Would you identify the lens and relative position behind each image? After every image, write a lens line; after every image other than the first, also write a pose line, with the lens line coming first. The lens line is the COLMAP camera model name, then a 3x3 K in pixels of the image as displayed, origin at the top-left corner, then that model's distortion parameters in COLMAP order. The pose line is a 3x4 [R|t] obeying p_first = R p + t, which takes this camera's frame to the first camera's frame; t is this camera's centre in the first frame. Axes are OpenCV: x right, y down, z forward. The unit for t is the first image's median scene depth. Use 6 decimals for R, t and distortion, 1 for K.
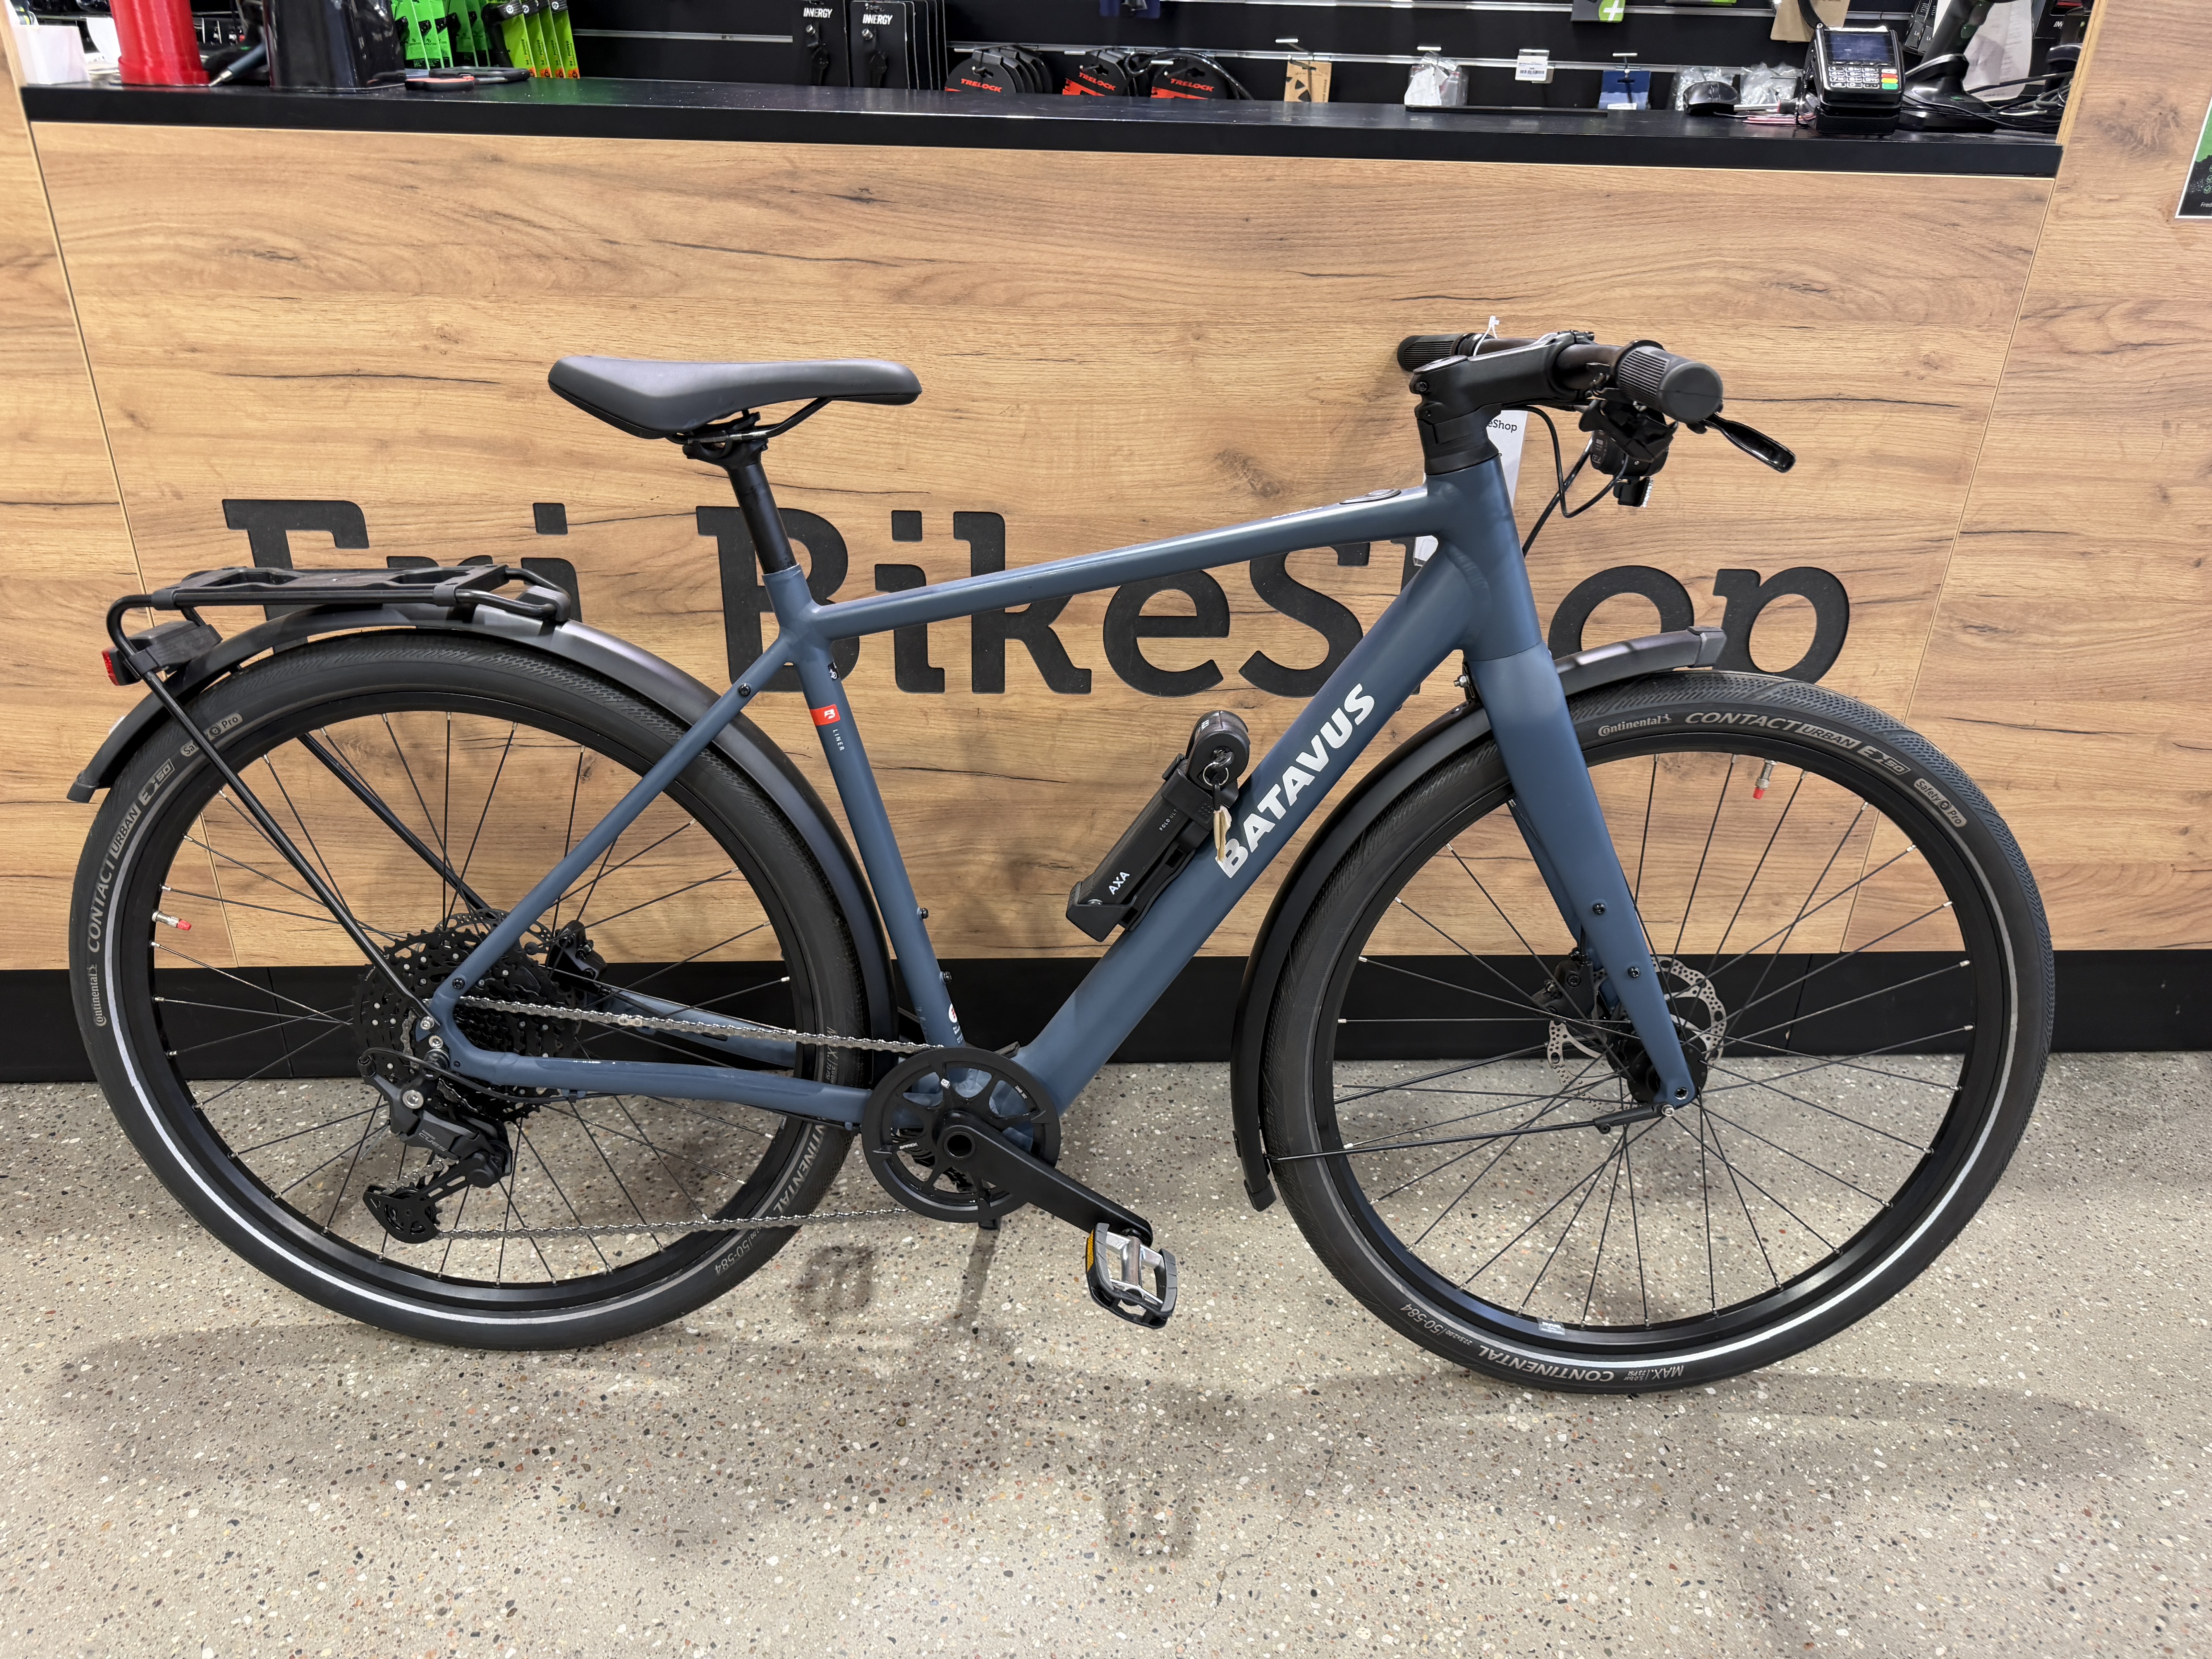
lens RADIAL K [[1580.9, 0, 1095.8], [0, 1580.9, 819.5], [0, 0, 1]] dist [-0.002055, -0.005650]
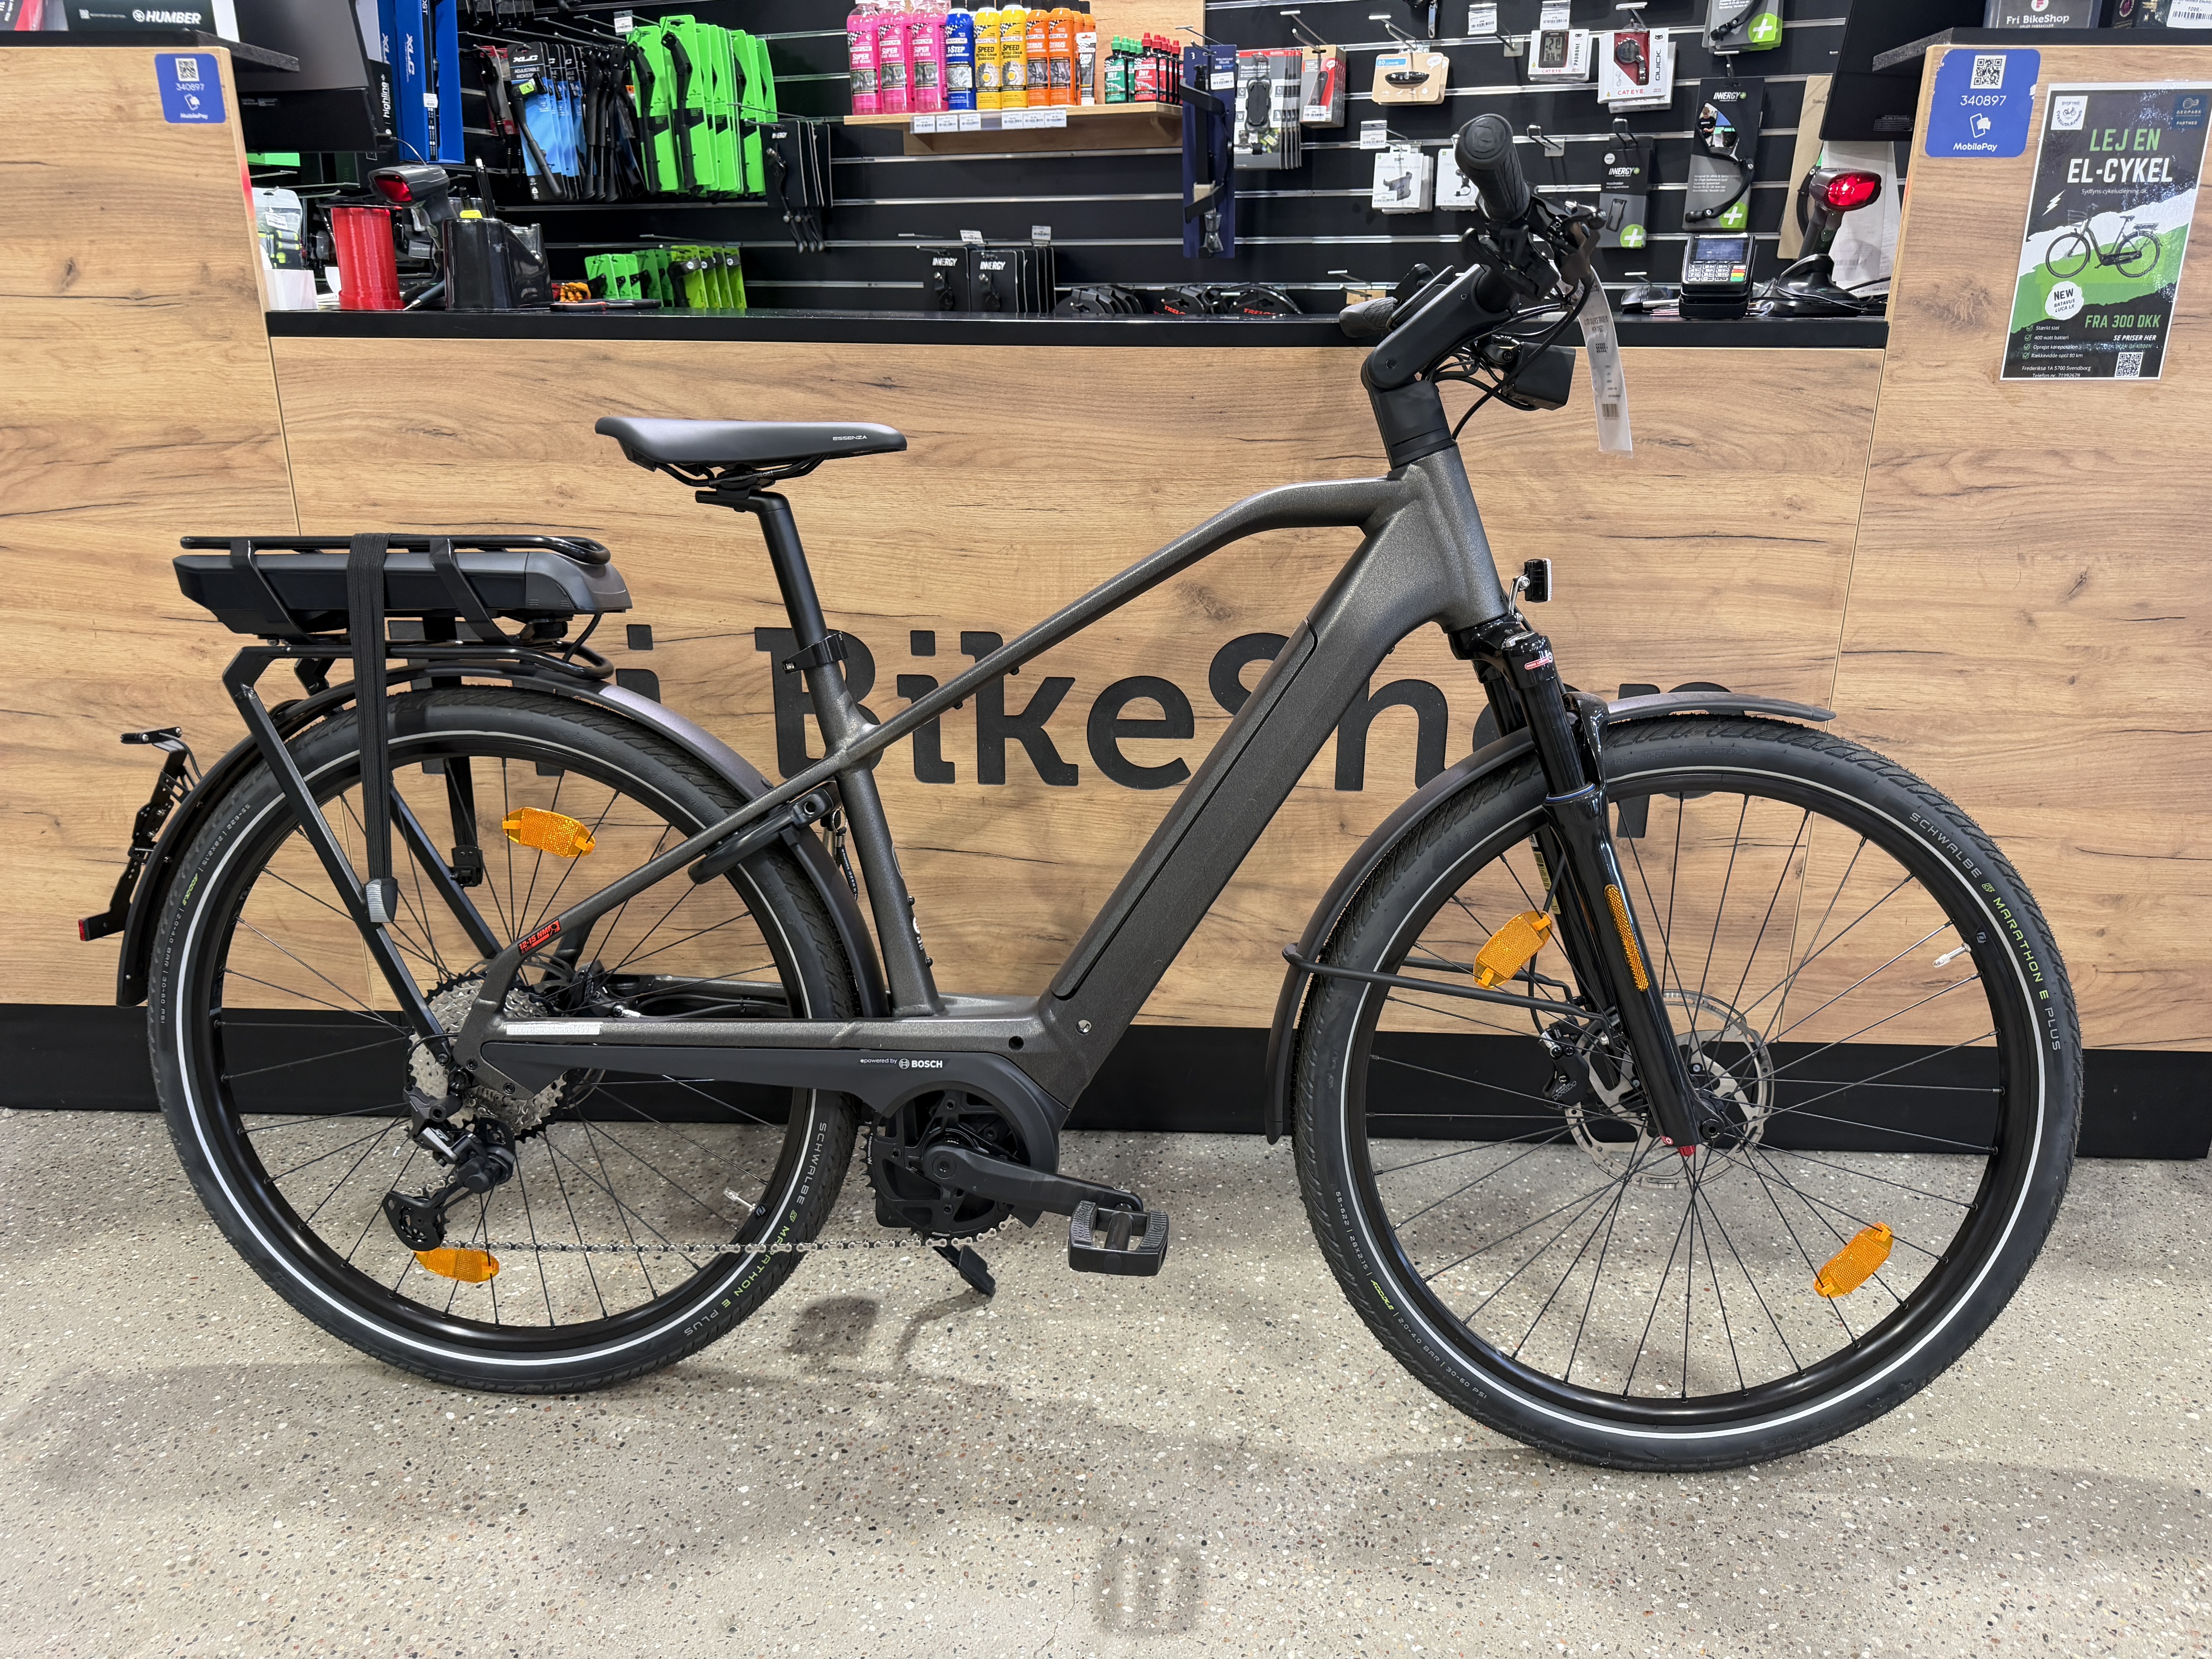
lens RADIAL K [[1580.9, 0, 1107.7], [0, 1580.9, 814.6], [0, 0, 1]] dist [-0.002055, -0.005650]
pose [[0.994275, 0.010416, -0.106346, 0.160075], [-0.025230, 0.989982, -0.138921, 0.114611], [0.103834, 0.140809, 0.984577, -0.169752]]
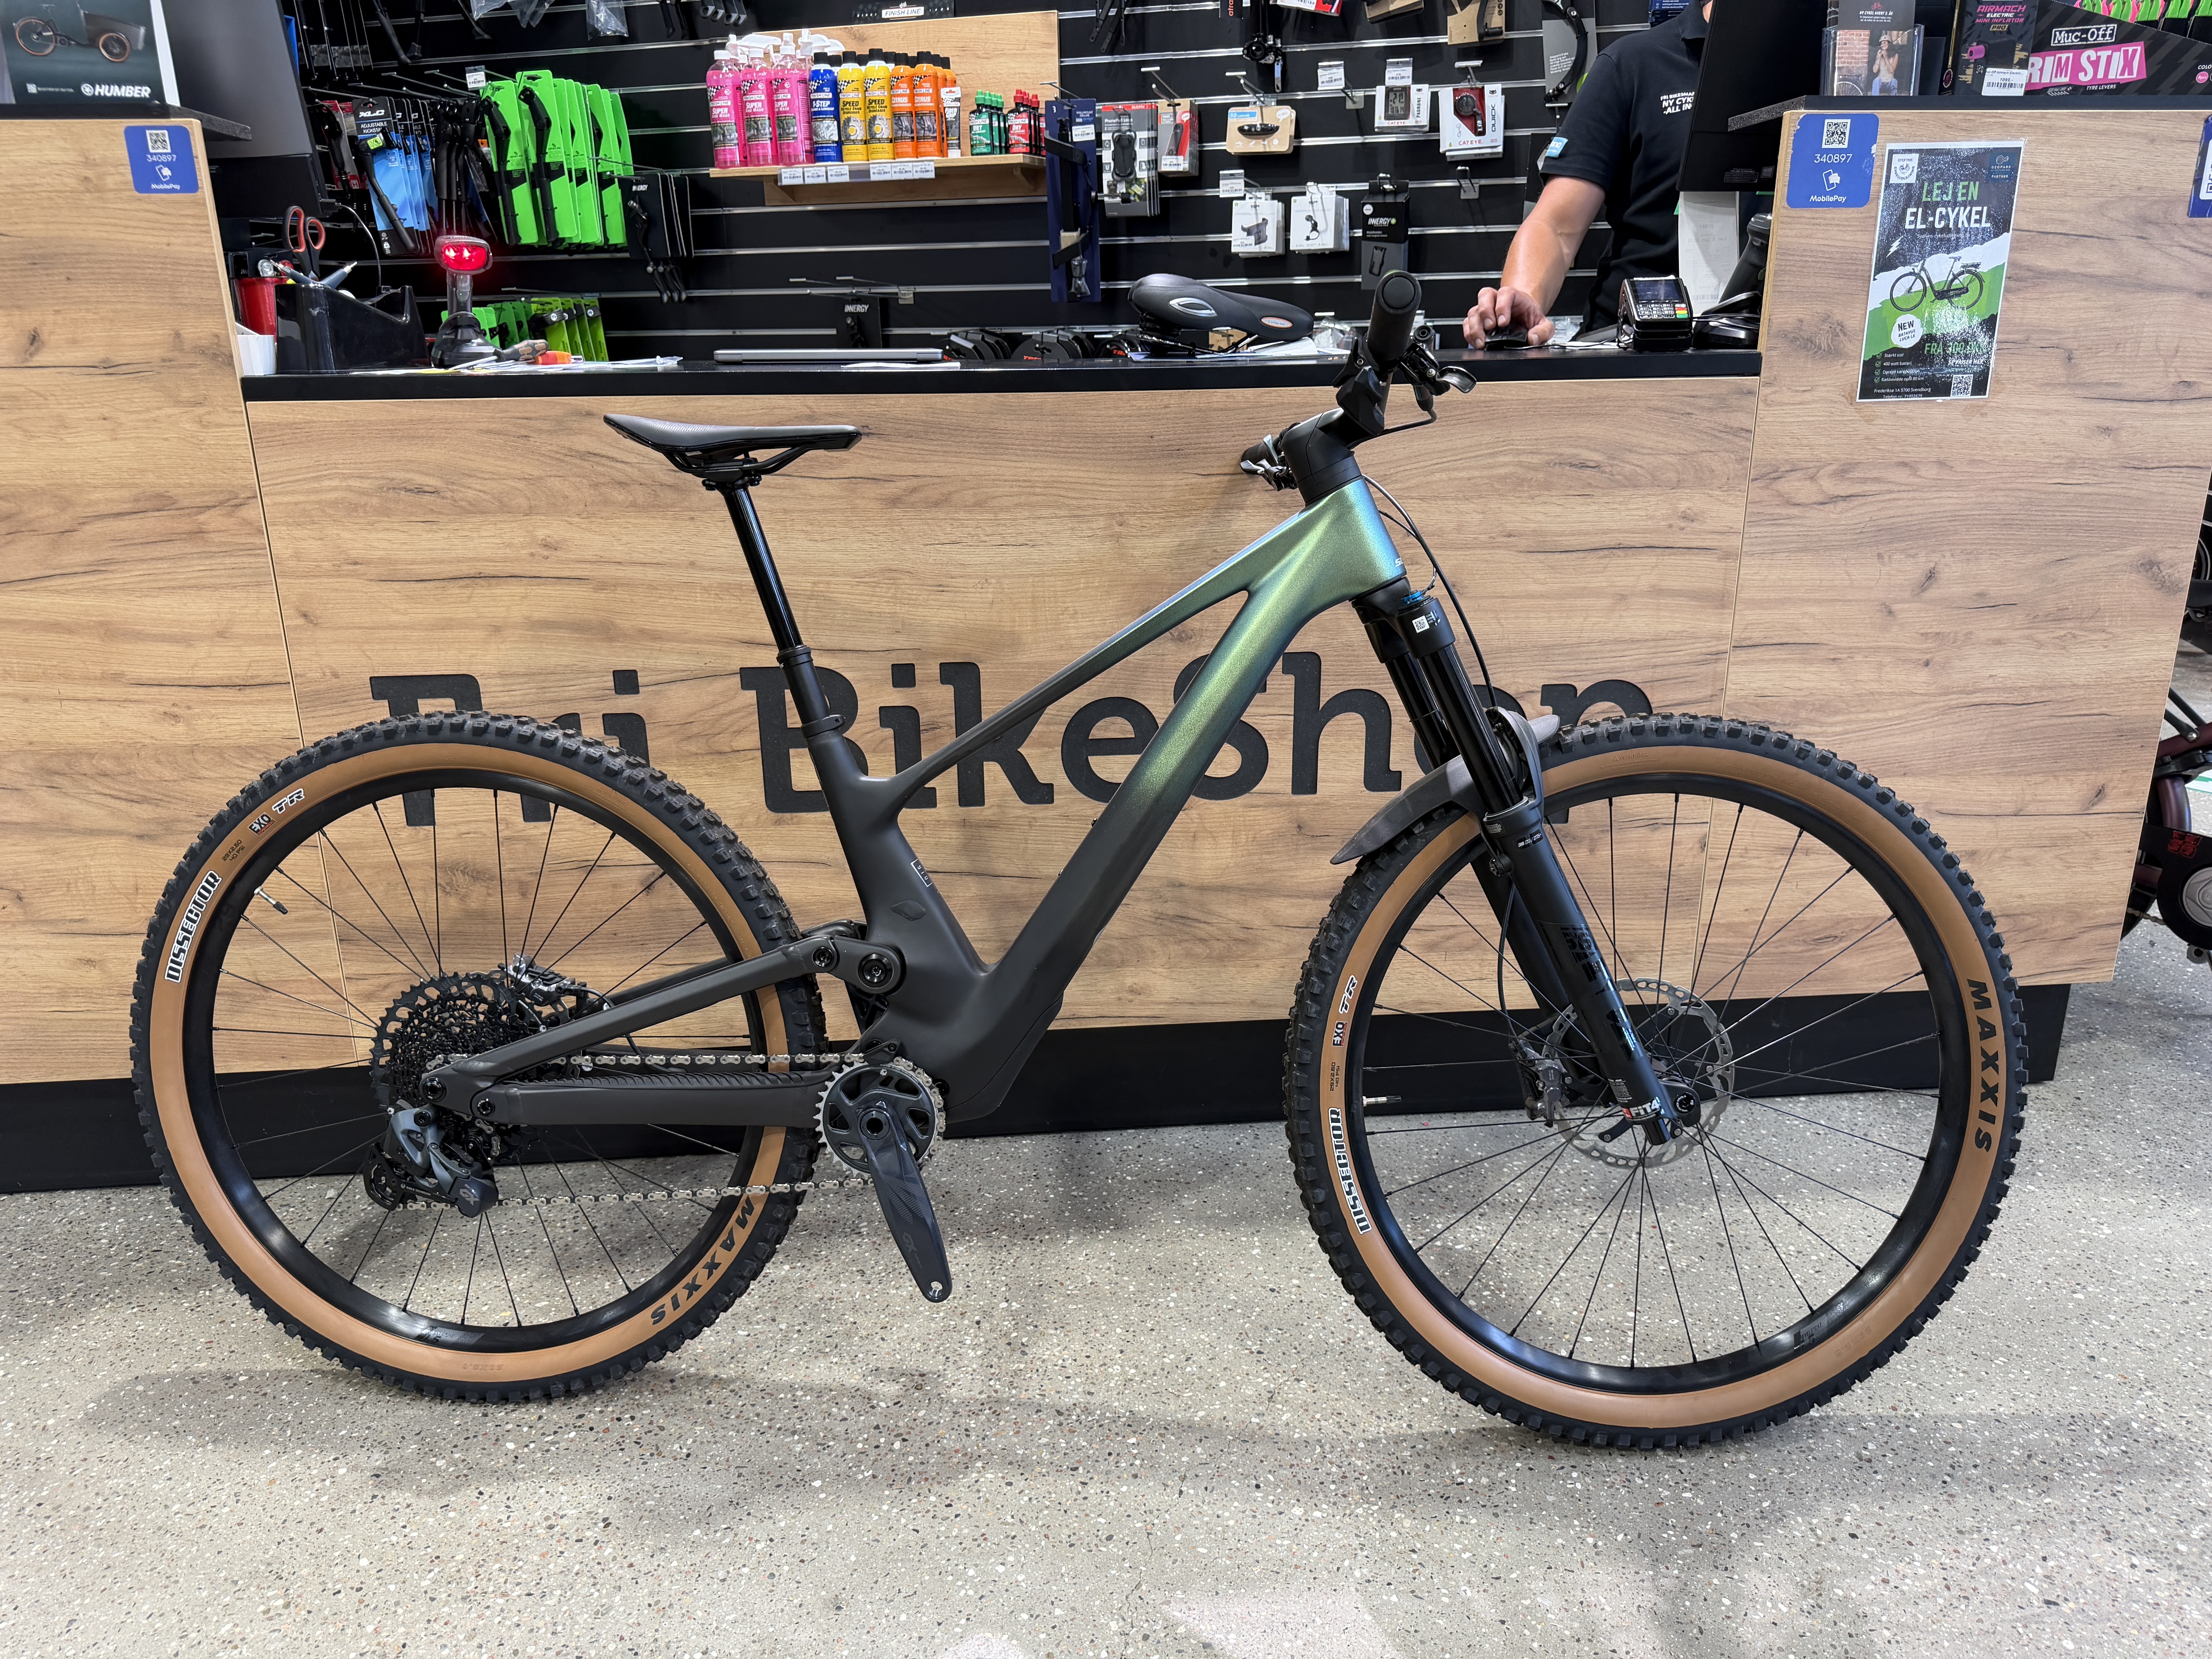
lens RADIAL K [[1580.9, 0, 1097.9], [0, 1580.9, 824.2], [0, 0, 1]] dist [-0.002055, -0.005650]
pose [[0.998912, -0.046226, 0.006198, 0.025971], [0.046630, 0.987120, -0.153034, 0.141842], [0.000956, 0.153157, 0.988201, -0.256158]]
